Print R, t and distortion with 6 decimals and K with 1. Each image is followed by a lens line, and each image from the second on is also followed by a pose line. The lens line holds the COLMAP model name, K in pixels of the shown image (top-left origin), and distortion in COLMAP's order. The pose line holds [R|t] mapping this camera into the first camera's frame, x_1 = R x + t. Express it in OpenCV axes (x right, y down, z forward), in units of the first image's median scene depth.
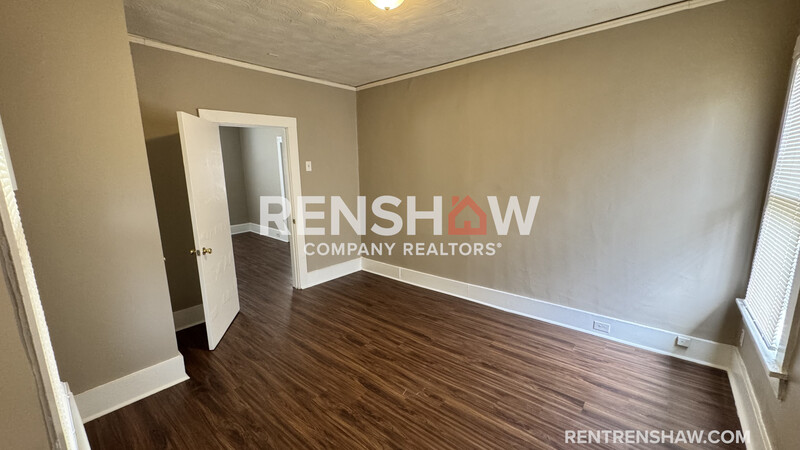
lens RADIAL K [[318.7, 0, 402.1], [0, 318.7, 225.6], [0, 0, 1]] dist [-0.002048, -0.000542]
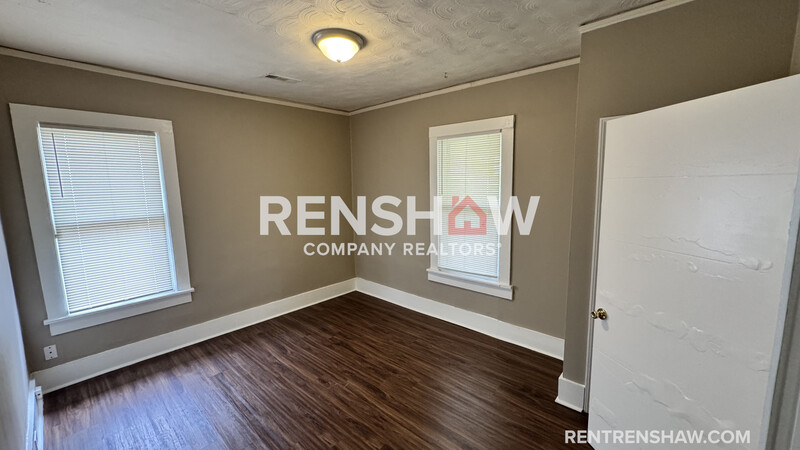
lens RADIAL K [[318.7, 0, 401.5], [0, 318.7, 223.9], [0, 0, 1]] dist [-0.002048, -0.000542]
pose [[-0.999053, 0.021922, 0.037588, -0.258231], [0.032899, 0.945914, 0.322744, -0.428209], [-0.028480, 0.323675, -0.945740, 1.950215]]
